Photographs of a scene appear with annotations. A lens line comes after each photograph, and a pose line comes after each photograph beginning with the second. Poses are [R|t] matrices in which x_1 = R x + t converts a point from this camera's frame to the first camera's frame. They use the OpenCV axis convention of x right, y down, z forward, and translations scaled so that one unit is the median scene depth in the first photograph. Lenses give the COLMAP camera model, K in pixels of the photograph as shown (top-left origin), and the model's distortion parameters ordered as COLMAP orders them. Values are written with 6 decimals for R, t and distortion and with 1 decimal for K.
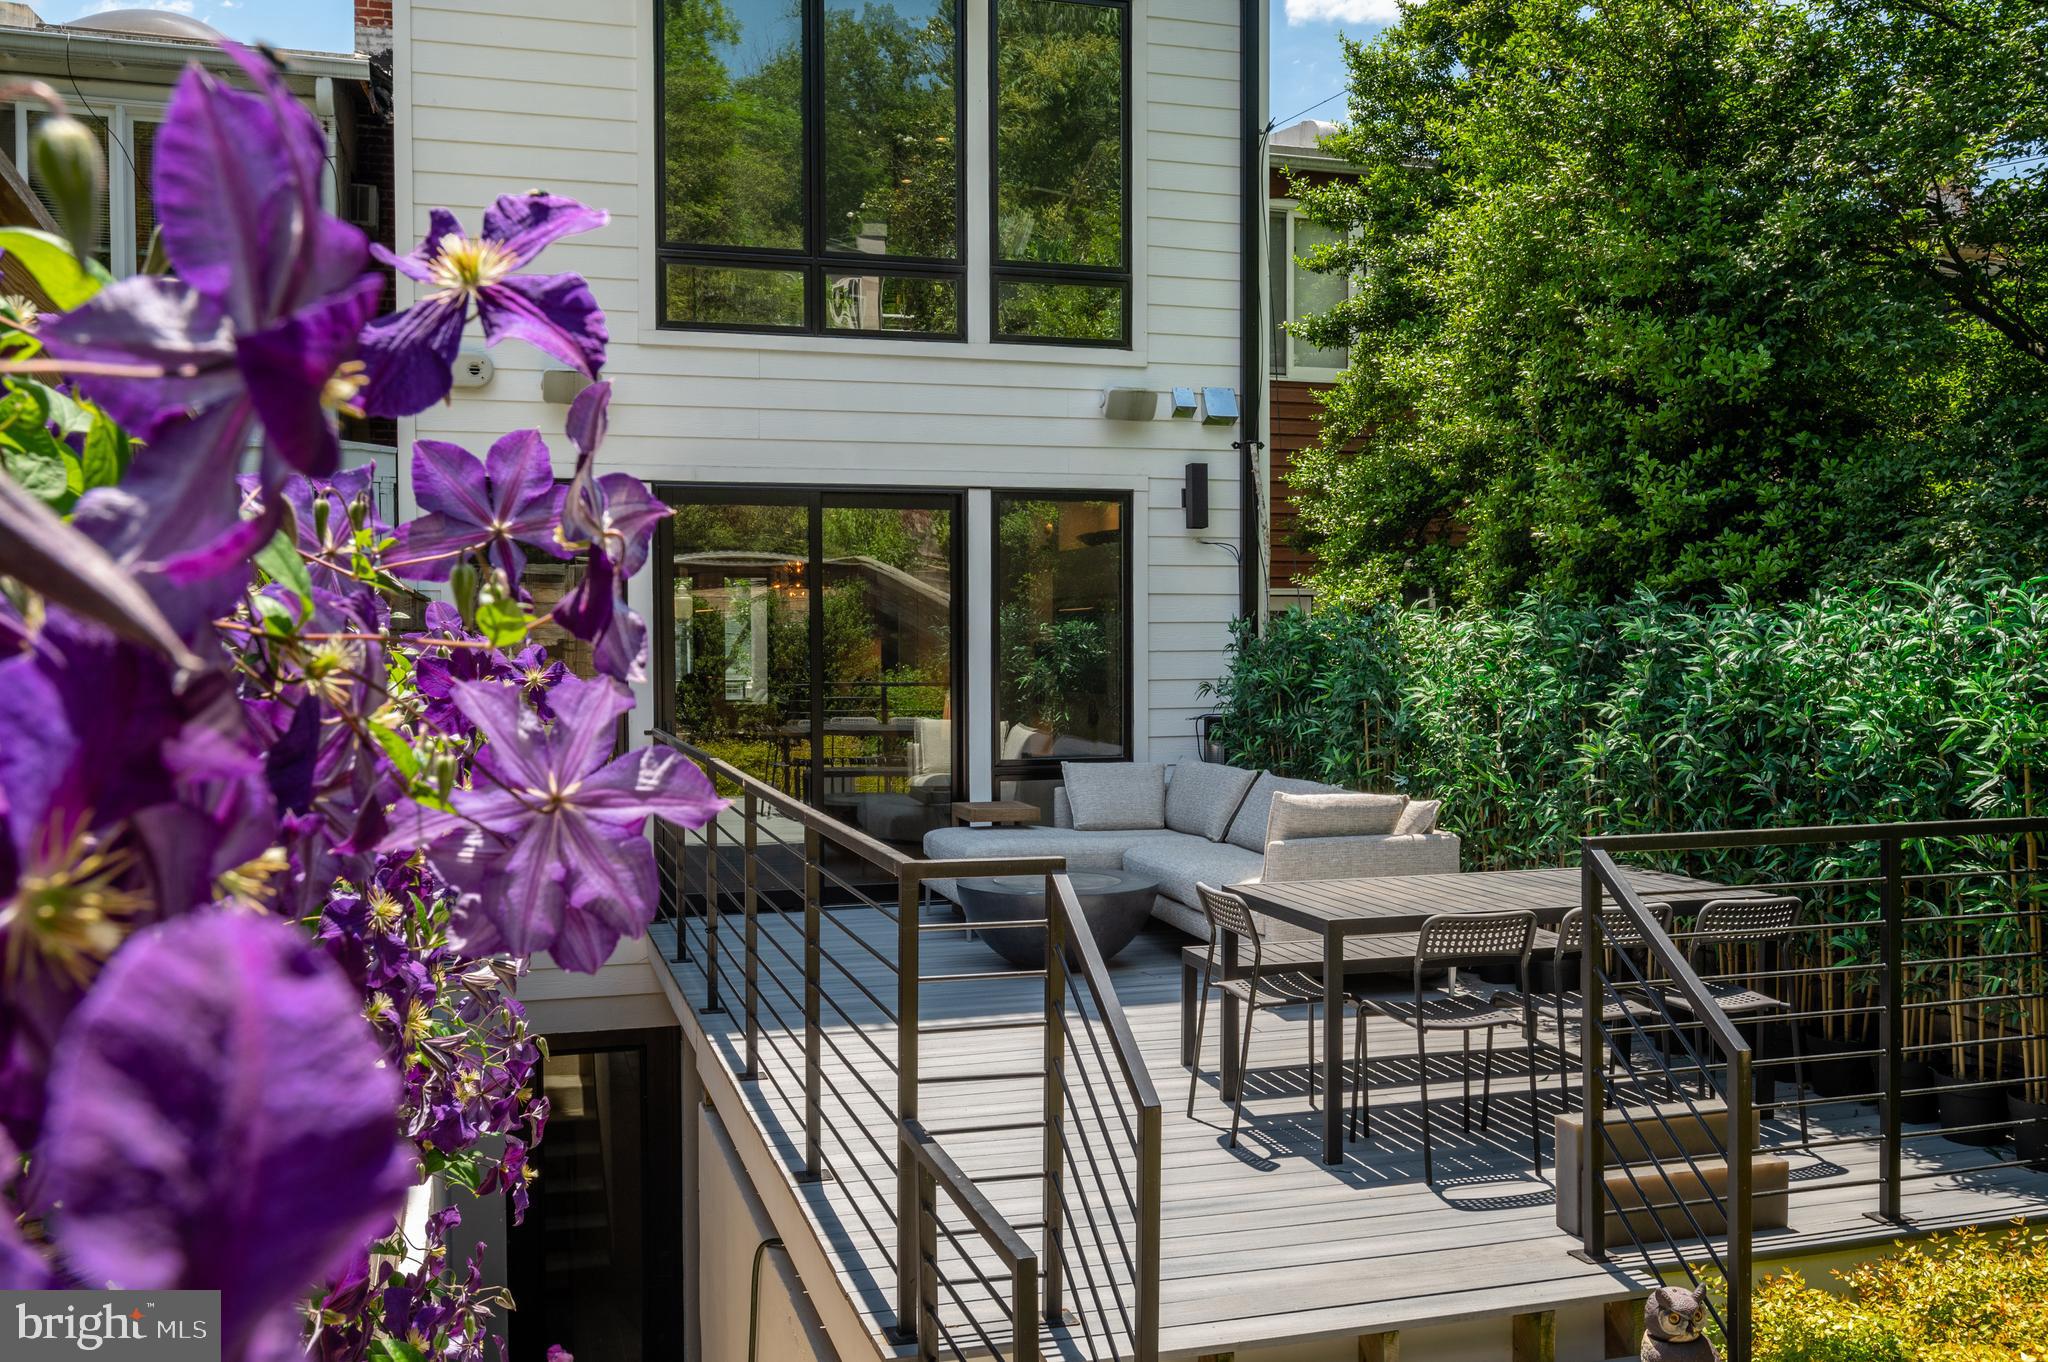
lens RADIAL K [[1782.1, 0, 1024.0], [0, 1782.1, 681.0], [0, 0, 1]] dist [0.000109, -0.000035]
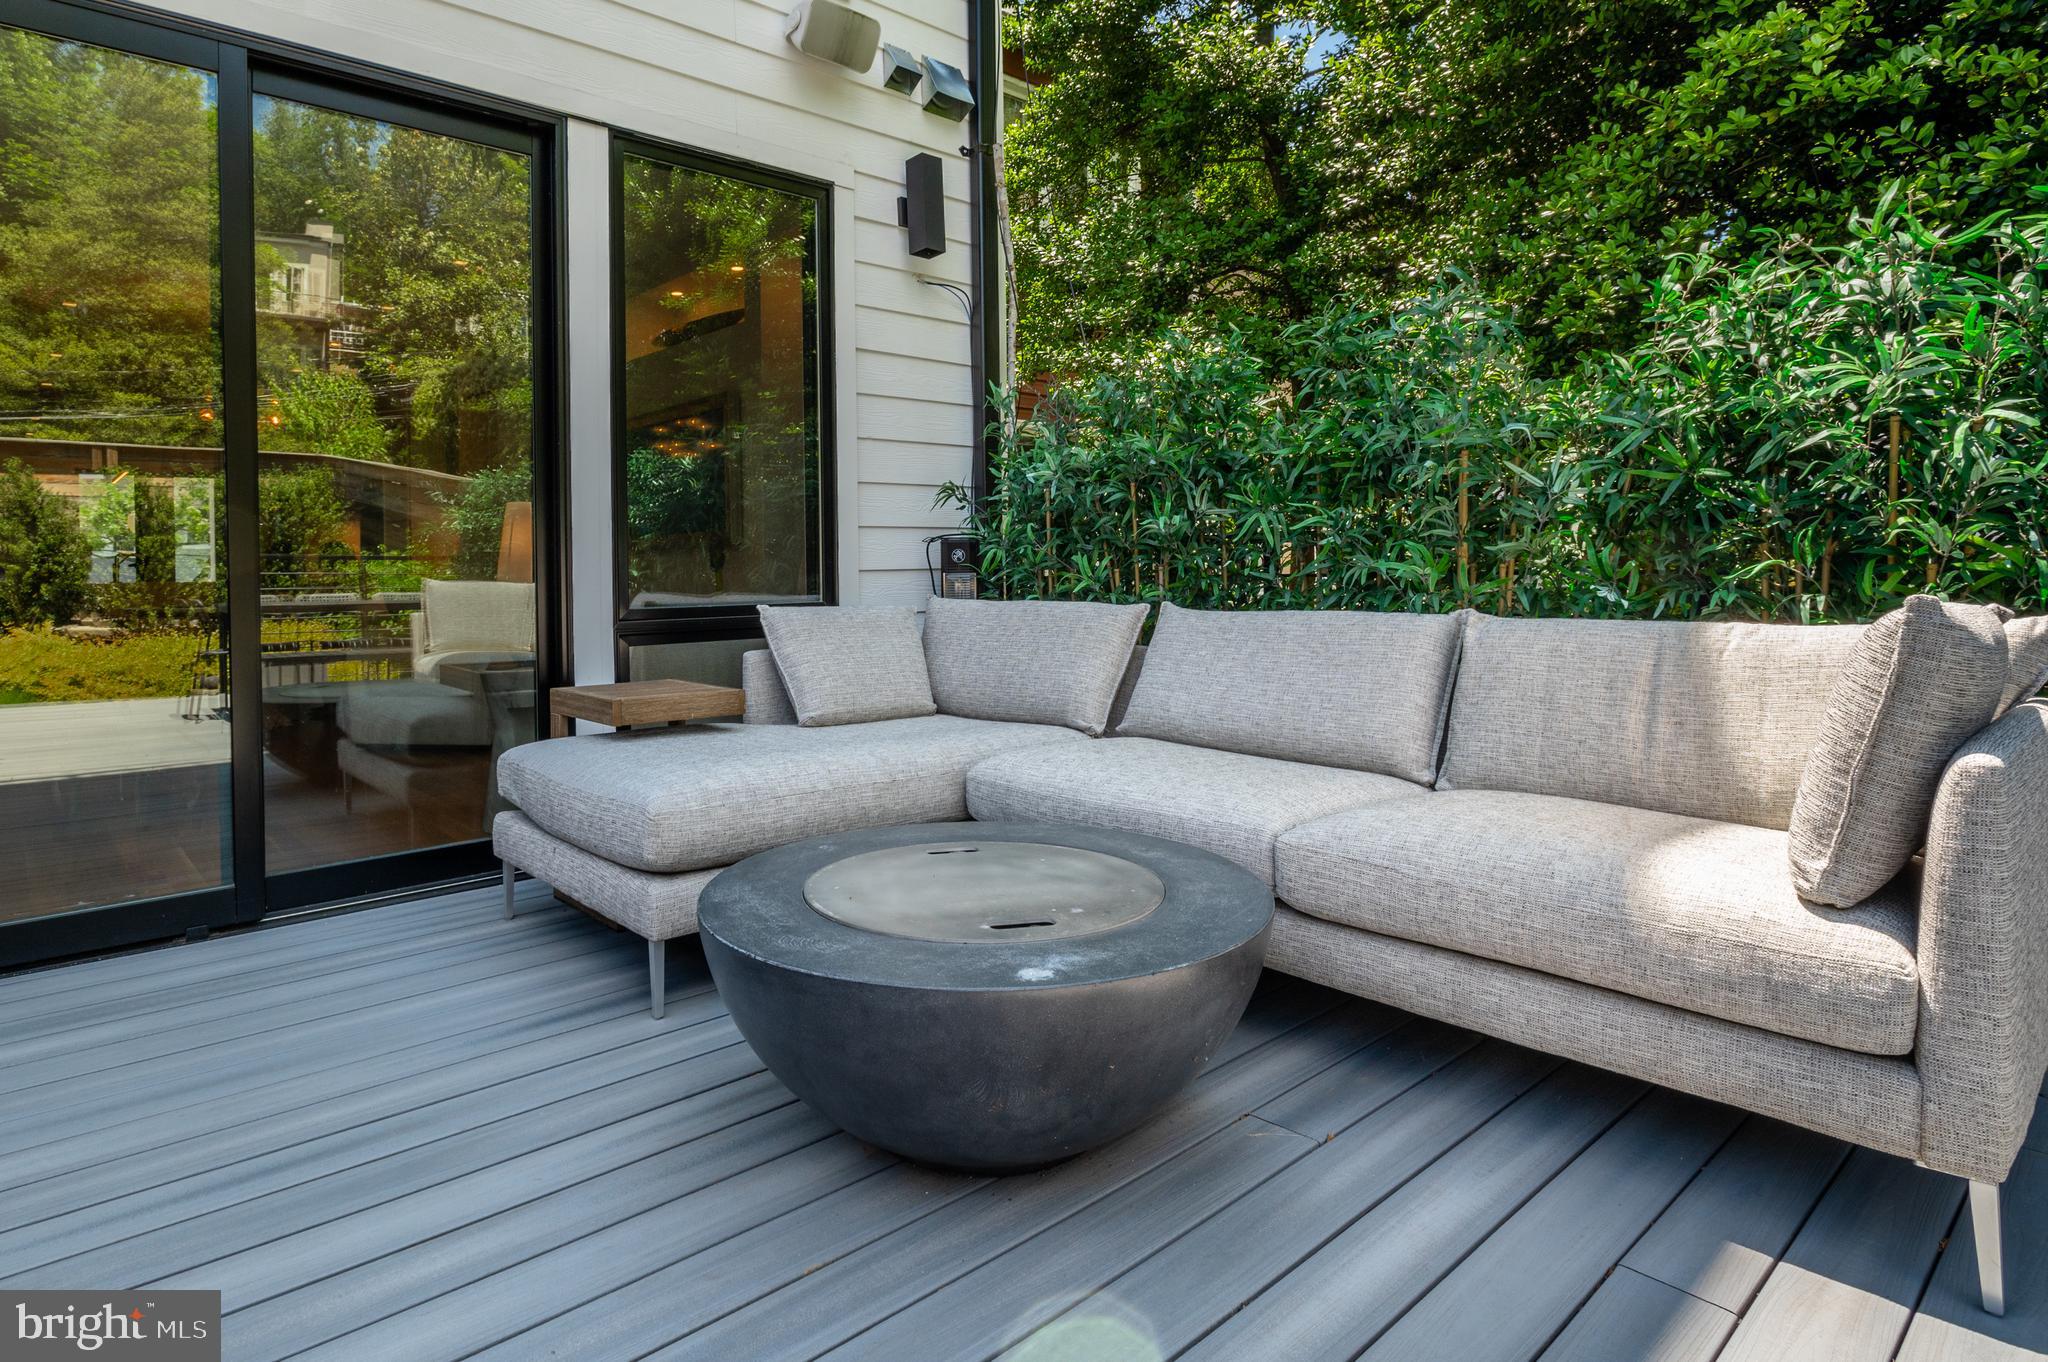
lens RADIAL K [[1137.2, 0, 1023.0], [0, 1137.2, 579.1], [0, 0, 1]] dist [-0.032591, 0.000037]
pose [[0.894817, -0.013638, 0.446225, -0.060247], [0.019361, 0.999778, -0.008267, 0.039221], [-0.446013, 0.016036, 0.894883, 0.608940]]
